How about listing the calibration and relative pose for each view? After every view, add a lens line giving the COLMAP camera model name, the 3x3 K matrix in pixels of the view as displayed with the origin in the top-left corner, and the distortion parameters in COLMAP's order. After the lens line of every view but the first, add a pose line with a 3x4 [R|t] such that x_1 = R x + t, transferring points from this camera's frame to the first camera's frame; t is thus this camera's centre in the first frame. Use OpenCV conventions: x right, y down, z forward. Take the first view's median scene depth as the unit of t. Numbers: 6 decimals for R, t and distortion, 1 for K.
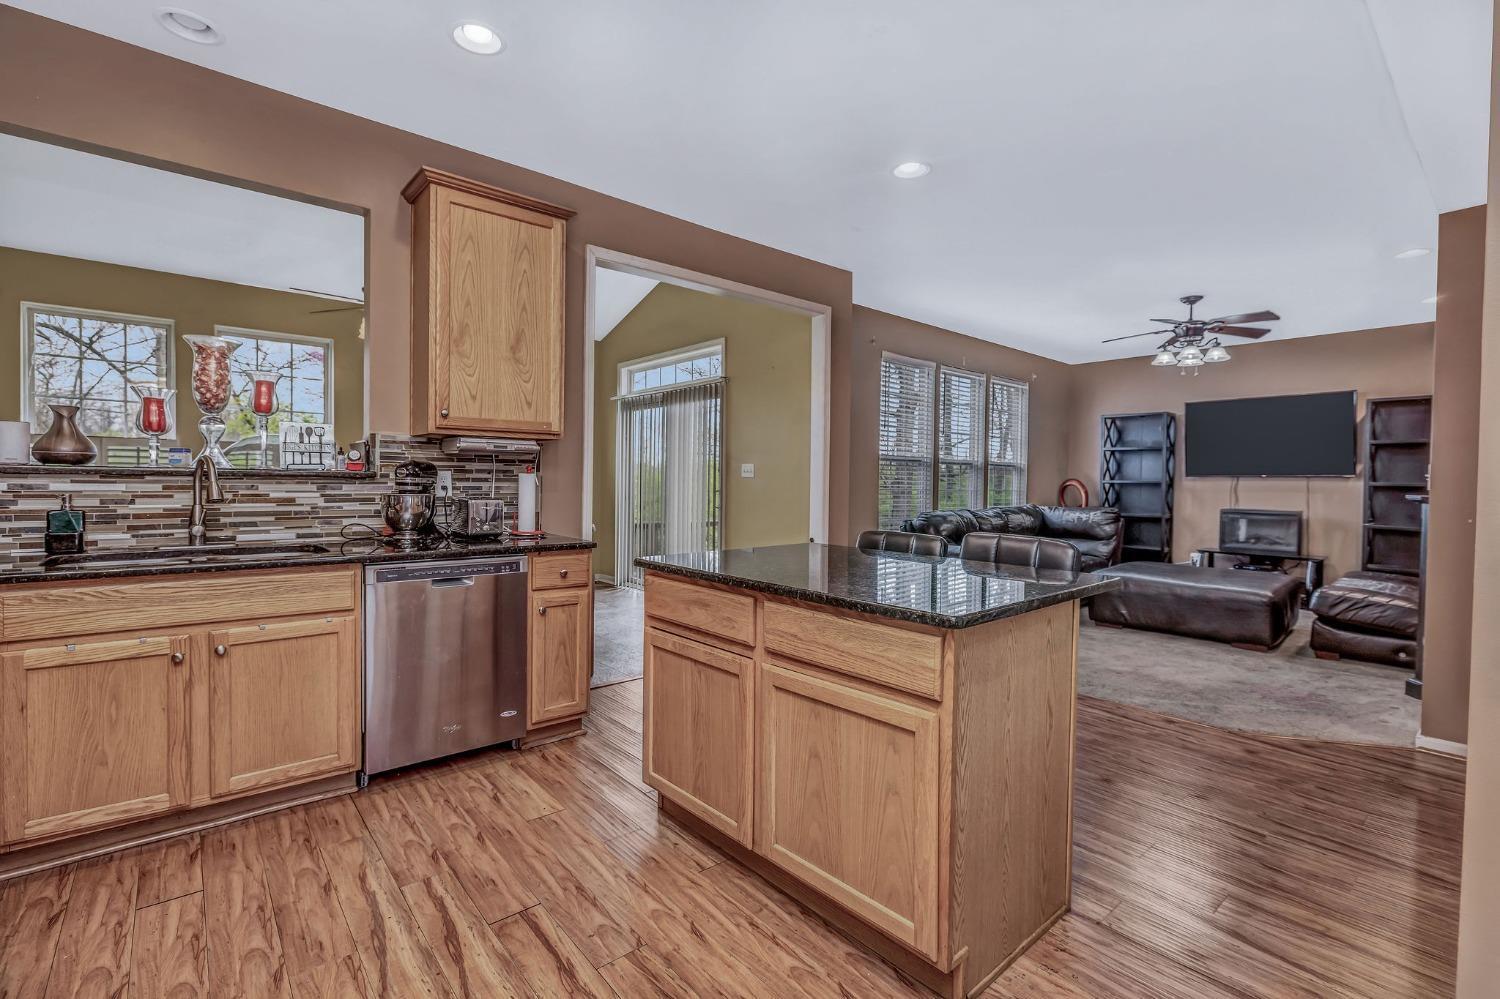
lens RADIAL K [[673.4, 0, 741.0], [0, 673.4, 496.0], [0, 0, 1]] dist [-0.007926, 0.002124]
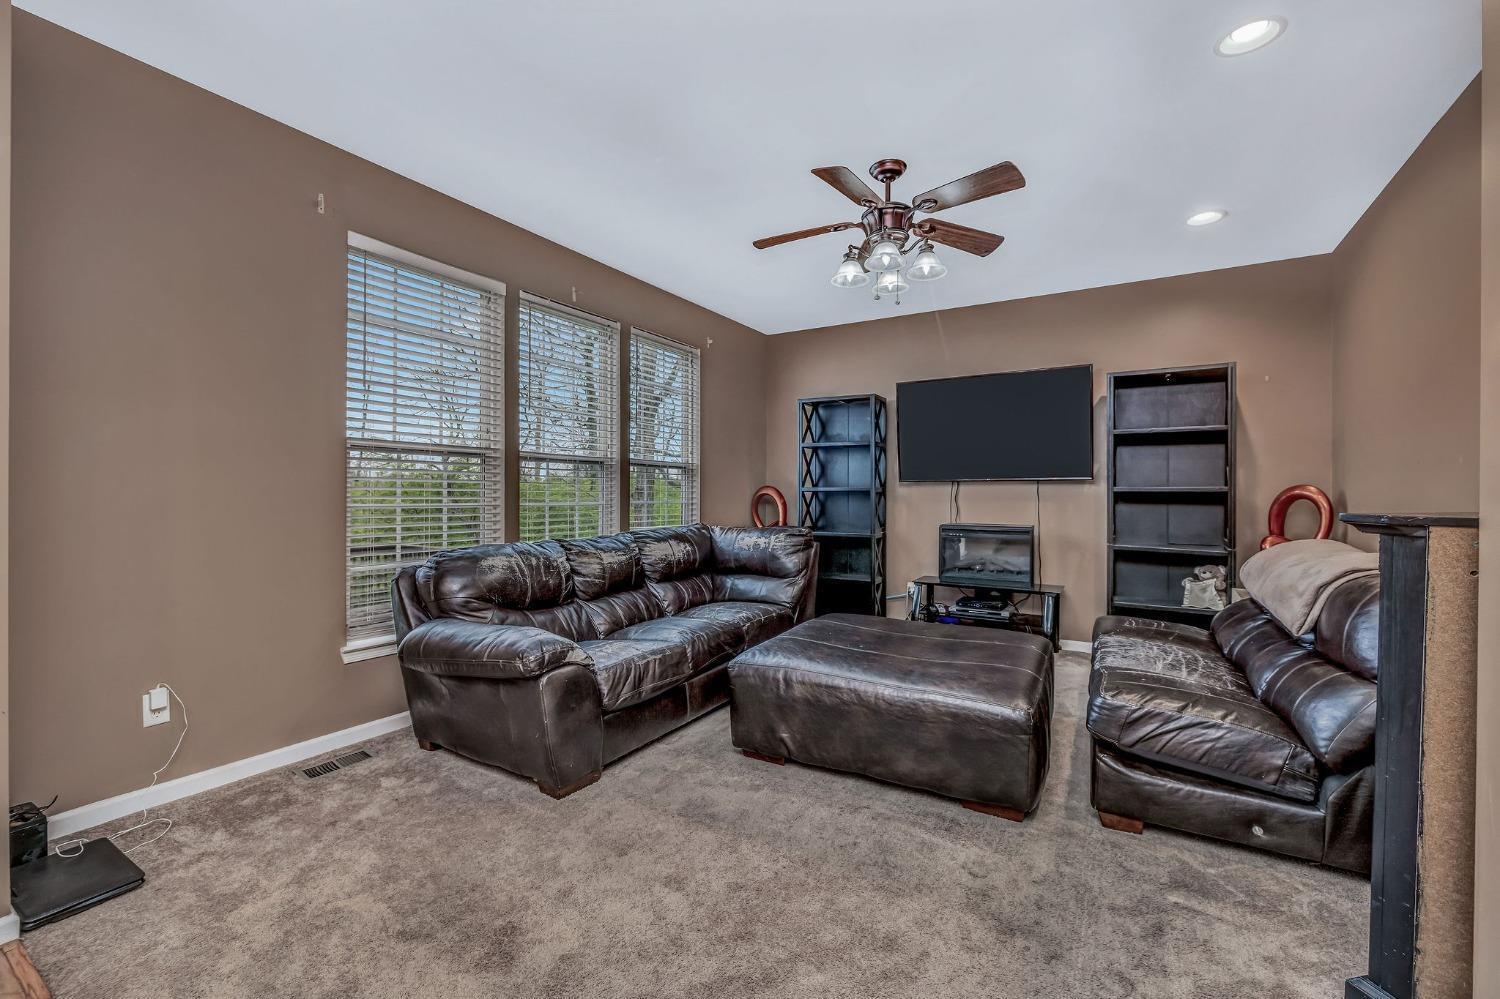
lens RADIAL K [[630.0, 0, 737.8], [0, 630.0, 501.4], [0, 0, 1]] dist [0.002883, 0.000554]
pose [[0.952537, -0.013777, 0.304112, 0.288697], [0.016190, 0.999854, -0.005414, -0.006615], [-0.303993, 0.010081, 0.952621, 0.401541]]
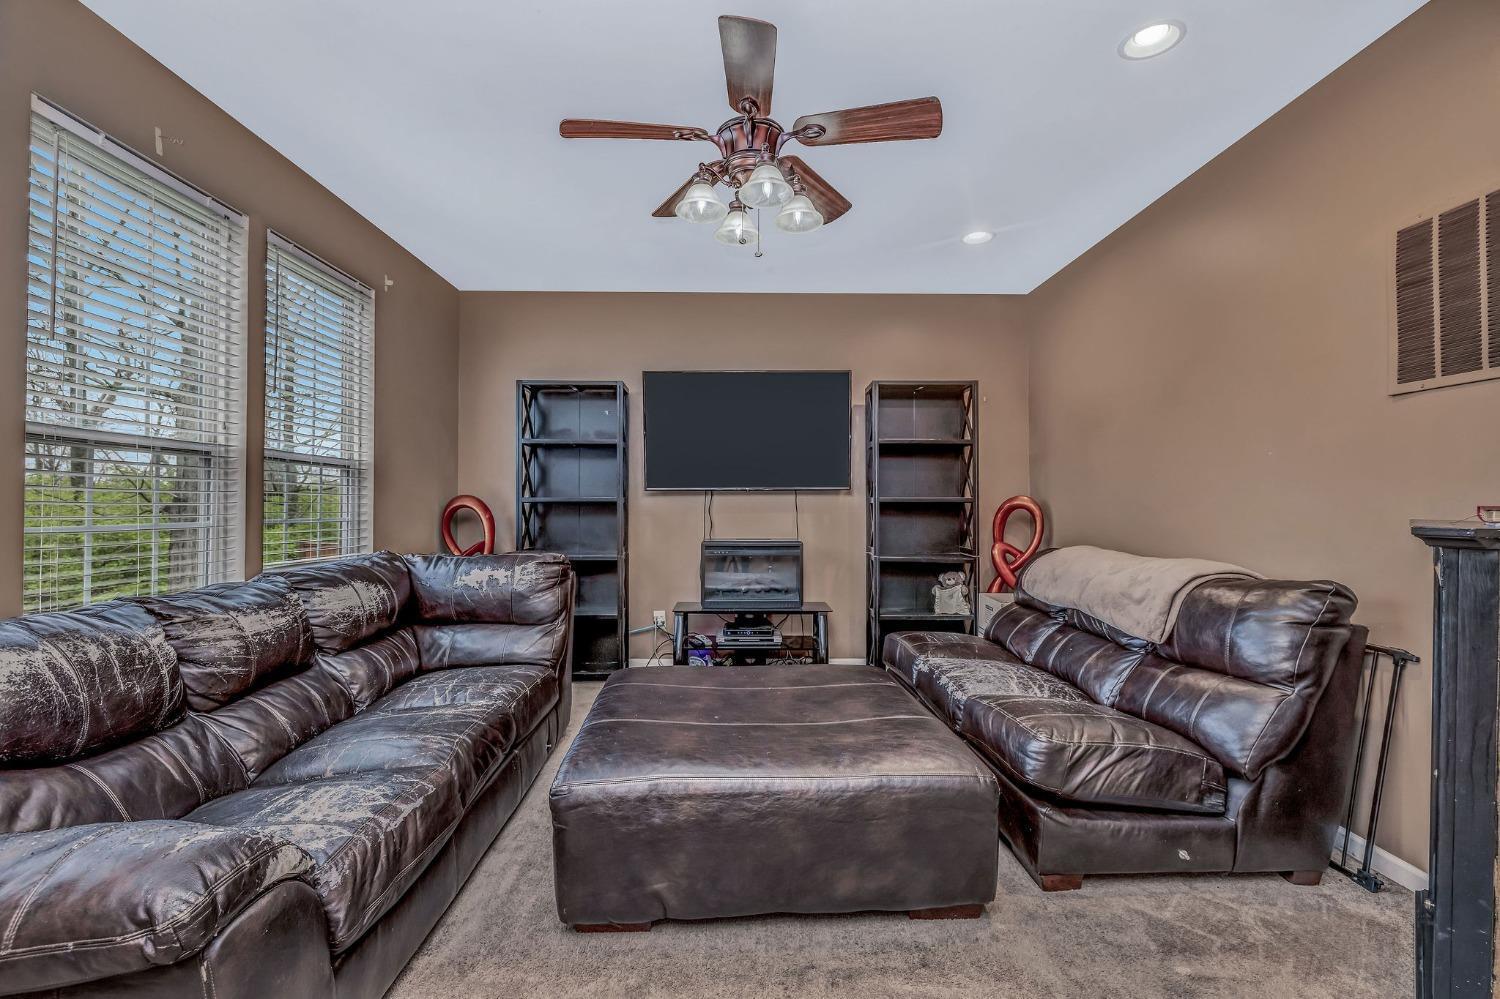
lens RADIAL K [[673.4, 0, 748.1], [0, 673.4, 497.6], [0, 0, 1]] dist [-0.007926, 0.002124]
pose [[0.636191, -0.006105, 0.771507, 0.253855], [0.027016, 0.999532, -0.014368, -0.011581], [-0.771058, 0.029984, 0.636058, 0.555522]]
